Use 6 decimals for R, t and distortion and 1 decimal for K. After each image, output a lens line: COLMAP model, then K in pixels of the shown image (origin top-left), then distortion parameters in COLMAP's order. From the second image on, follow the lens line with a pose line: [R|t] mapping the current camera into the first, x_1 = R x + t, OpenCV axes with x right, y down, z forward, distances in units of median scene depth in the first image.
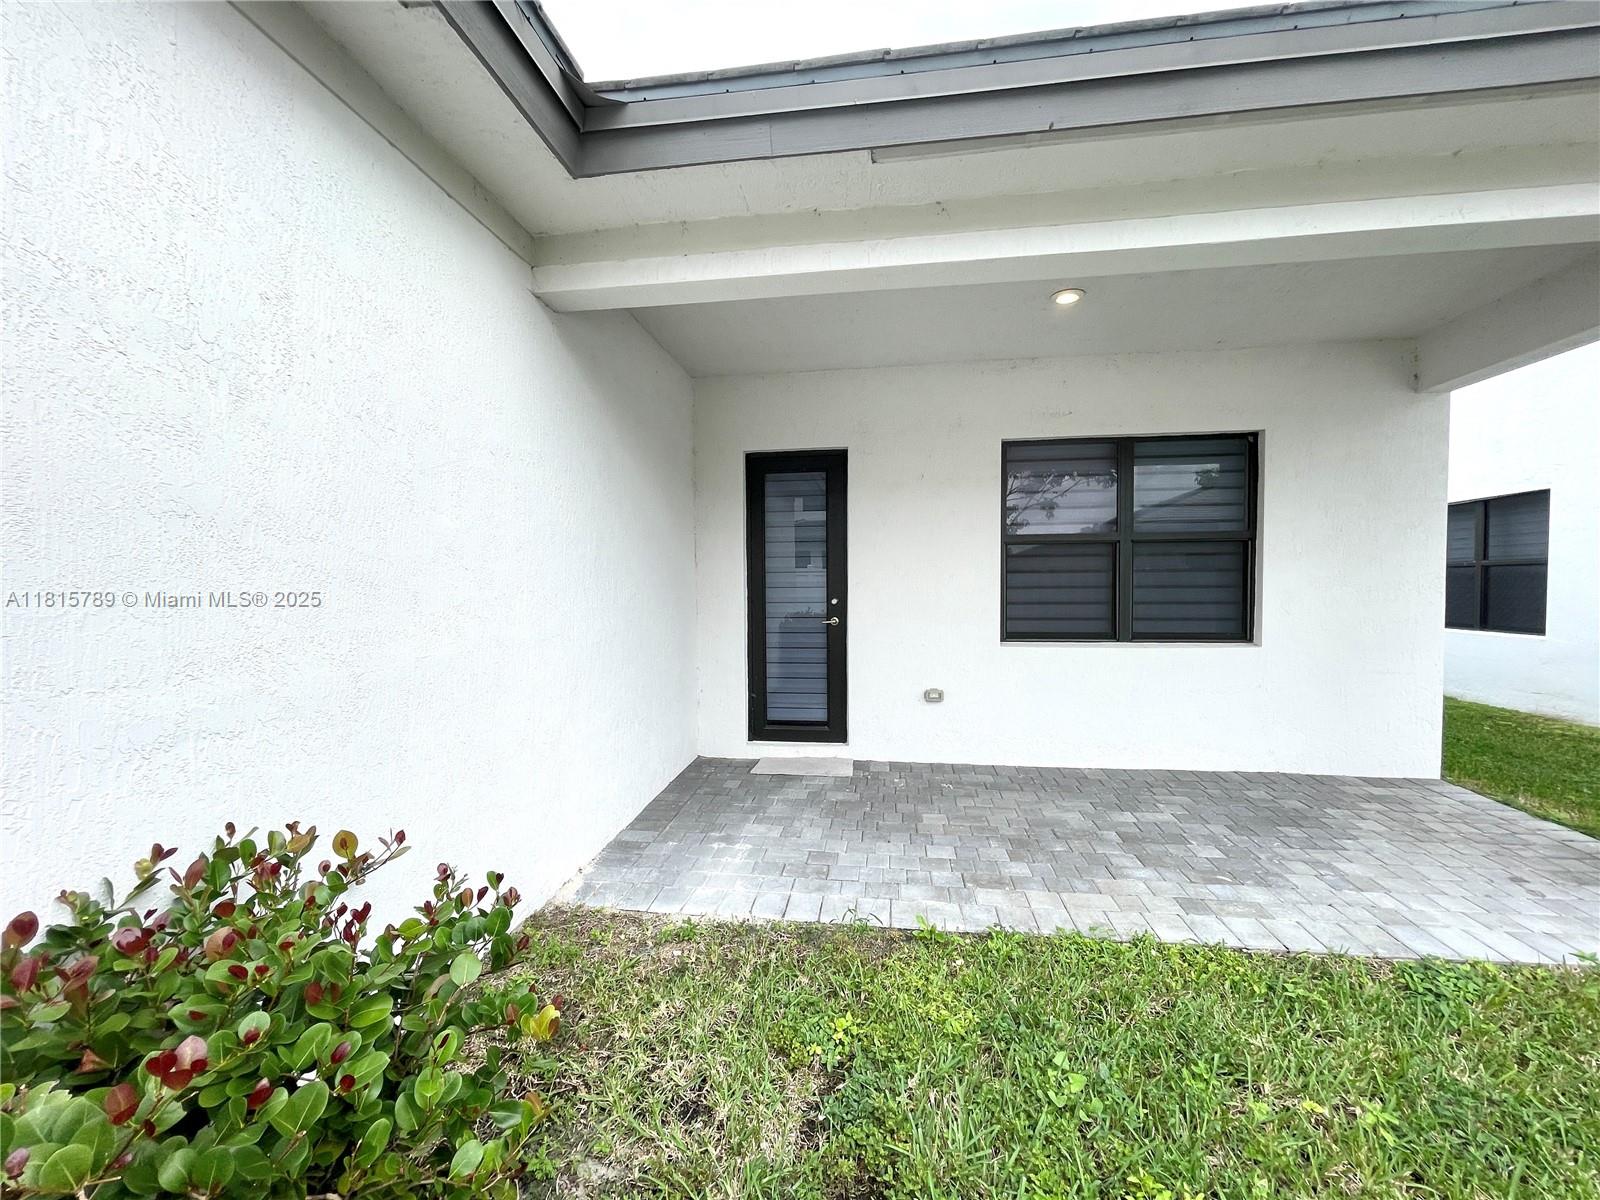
lens RADIAL K [[660.4, 0, 800.0], [0, 660.4, 600.0], [0, 0, 1]] dist [0.000321, 0.000103]
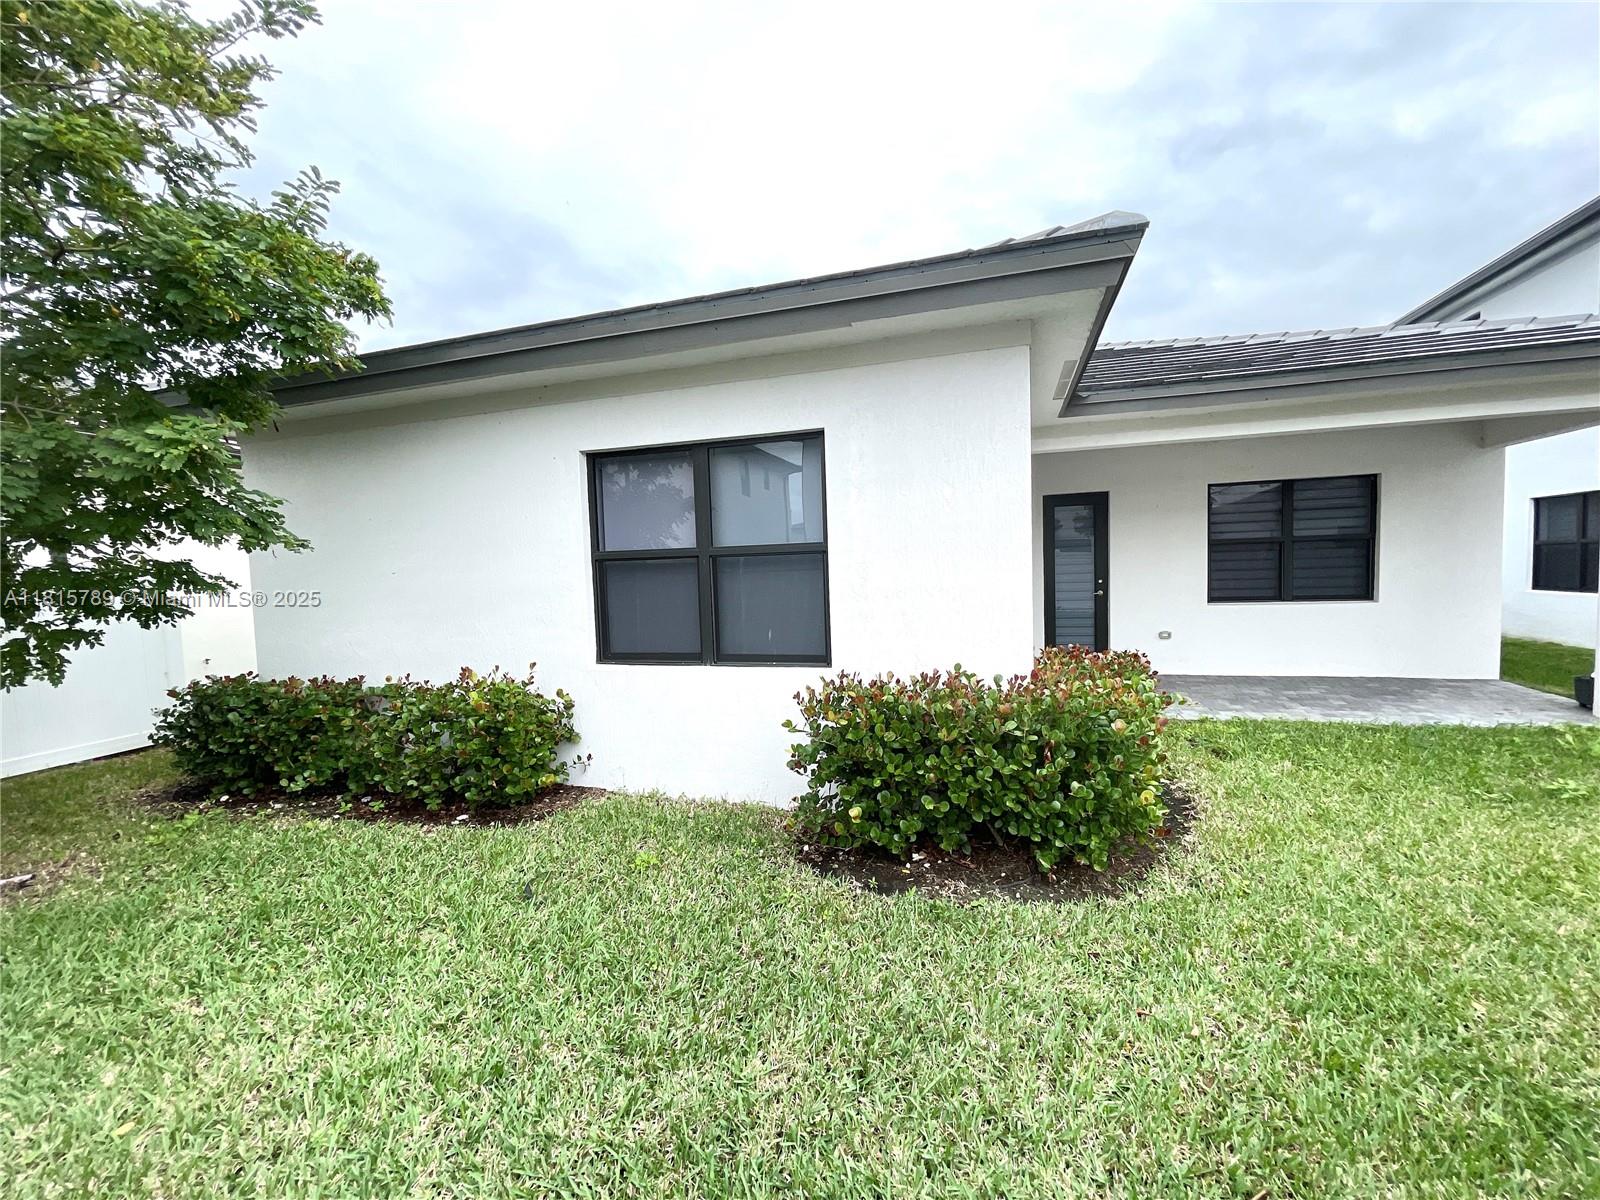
lens RADIAL K [[645.9, 0, 799.2], [0, 645.9, 603.7], [0, 0, 1]] dist [-0.001366, -0.000130]
pose [[0.988390, -0.016903, -0.150994, -0.481780], [0.021745, 0.999299, 0.030470, -0.008046], [0.150373, -0.033399, 0.988065, -0.795280]]
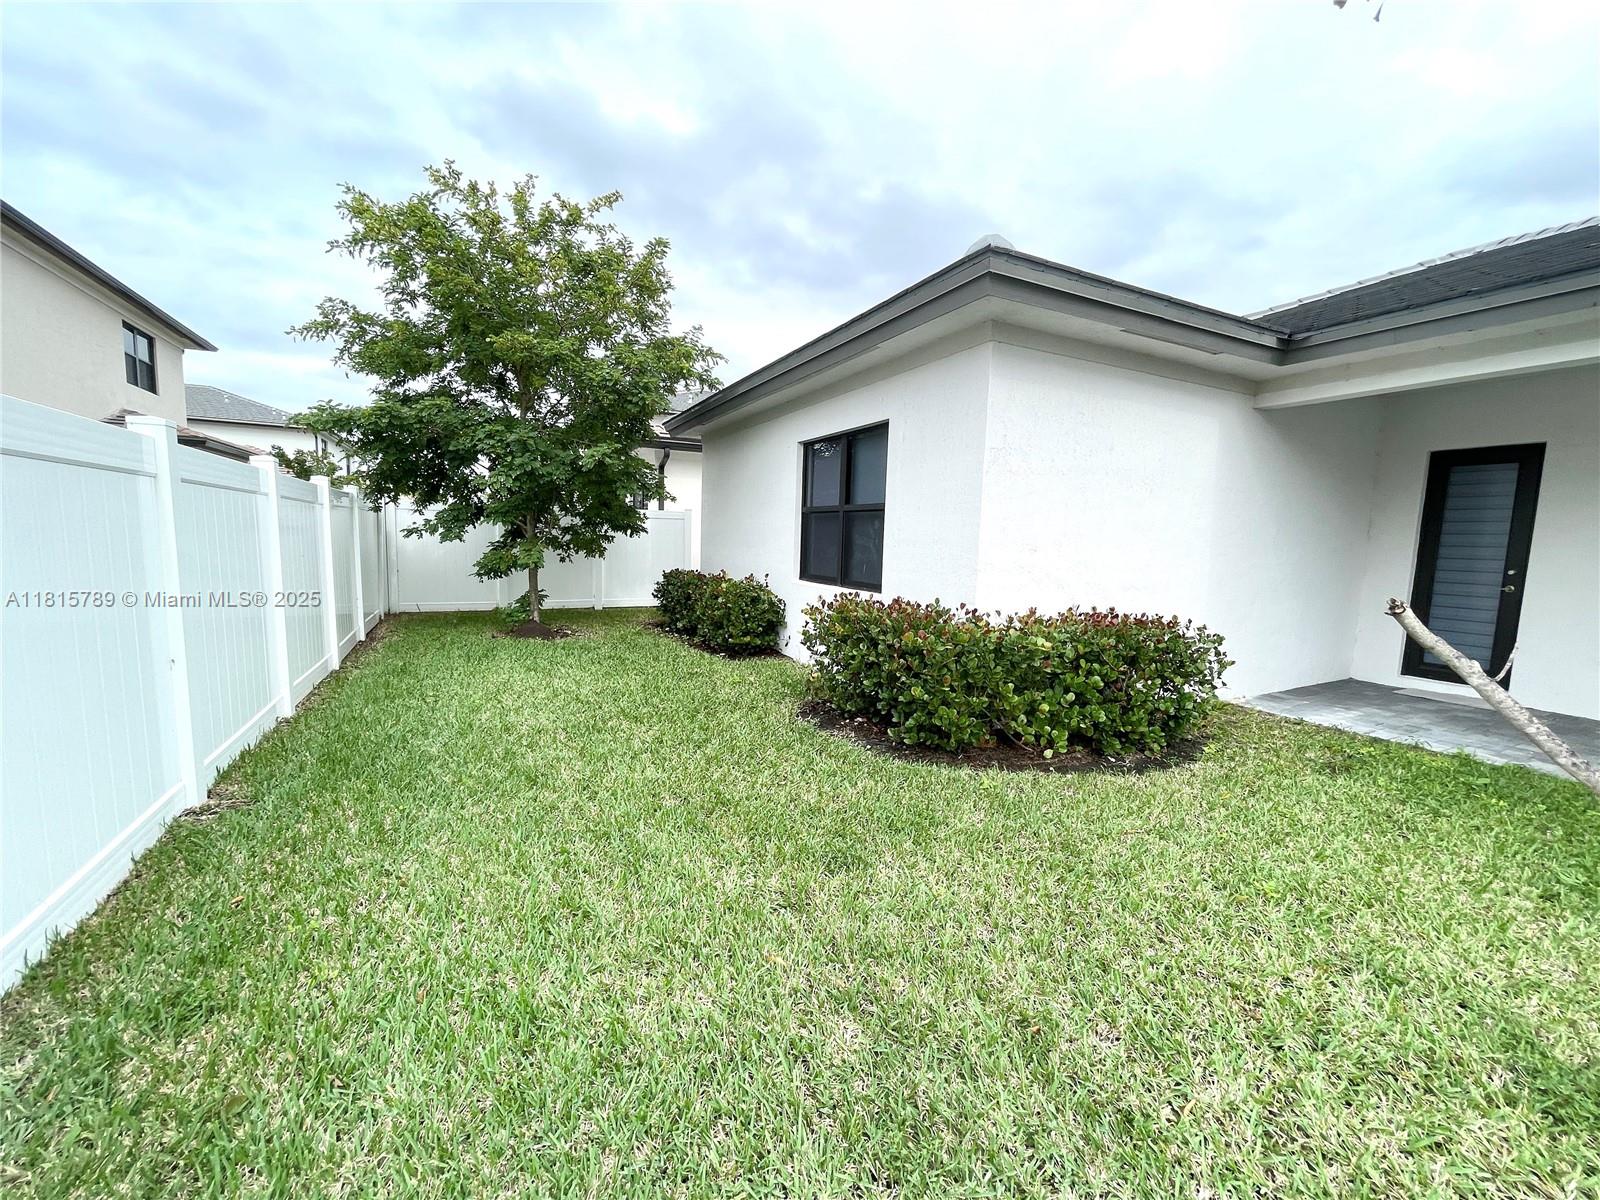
lens RADIAL K [[645.9, 0, 799.2], [0, 645.9, 603.7], [0, 0, 1]] dist [-0.001366, -0.000130]
pose [[0.572707, 0.110119, -0.812330, 0.277068], [-0.052380, 0.993827, 0.097794, 0.012334], [0.818085, -0.013457, 0.574940, -0.755614]]
